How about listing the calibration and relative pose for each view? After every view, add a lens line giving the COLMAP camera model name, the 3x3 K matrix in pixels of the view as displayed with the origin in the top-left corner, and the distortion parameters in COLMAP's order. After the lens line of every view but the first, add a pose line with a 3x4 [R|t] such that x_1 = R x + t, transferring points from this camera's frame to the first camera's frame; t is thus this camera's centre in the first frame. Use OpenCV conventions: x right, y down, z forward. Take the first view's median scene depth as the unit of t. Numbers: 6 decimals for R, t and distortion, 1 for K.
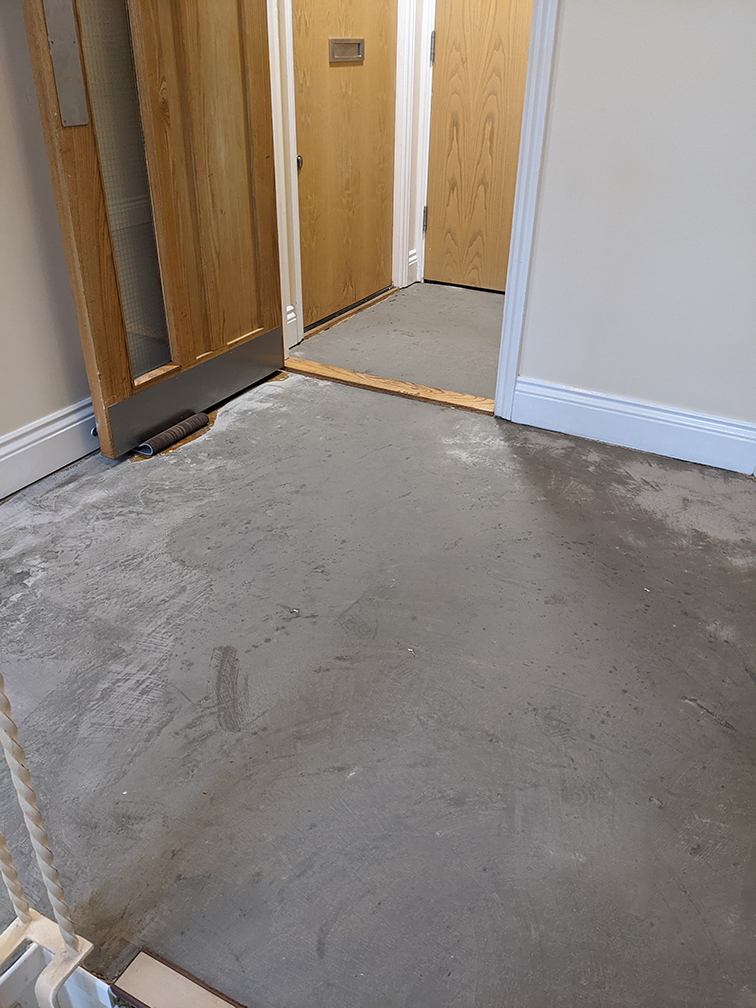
lens RADIAL K [[797.6, 0, 377.6], [0, 797.6, 505.7], [0, 0, 1]] dist [0.014442, -0.019300]
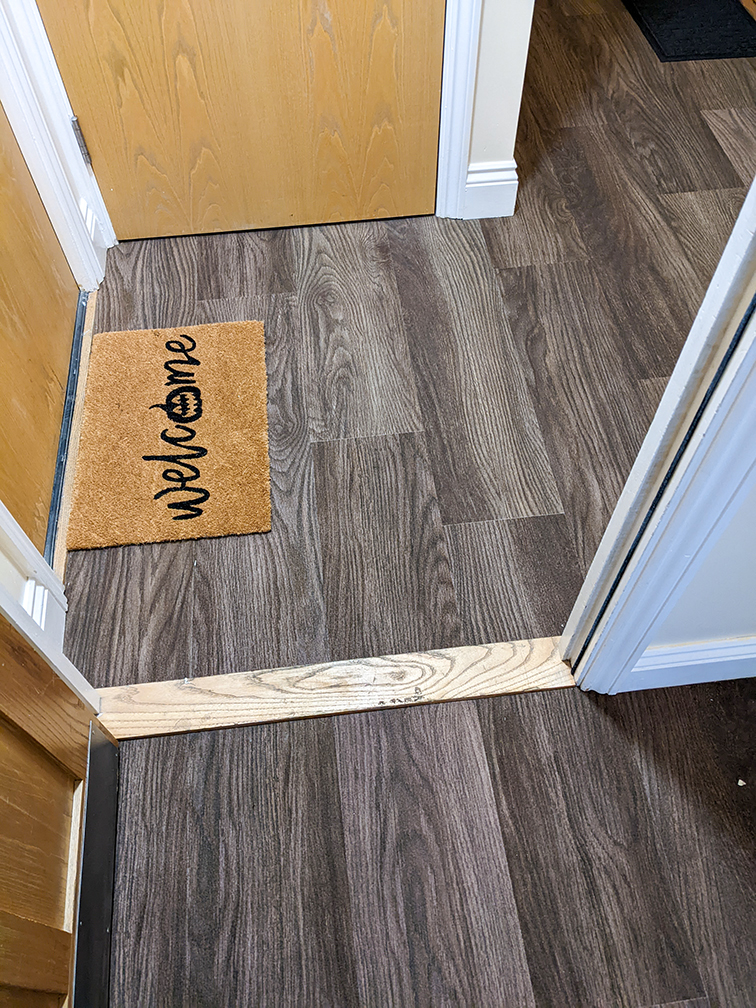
lens RADIAL K [[797.6, 0, 376.9], [0, 797.6, 502.0], [0, 0, 1]] dist [0.014442, -0.019300]
pose [[0.816850, -0.495587, 0.295212, -0.048412], [0.312664, 0.810446, 0.495396, -0.377149], [-0.484765, -0.312362, 0.816965, 0.455867]]
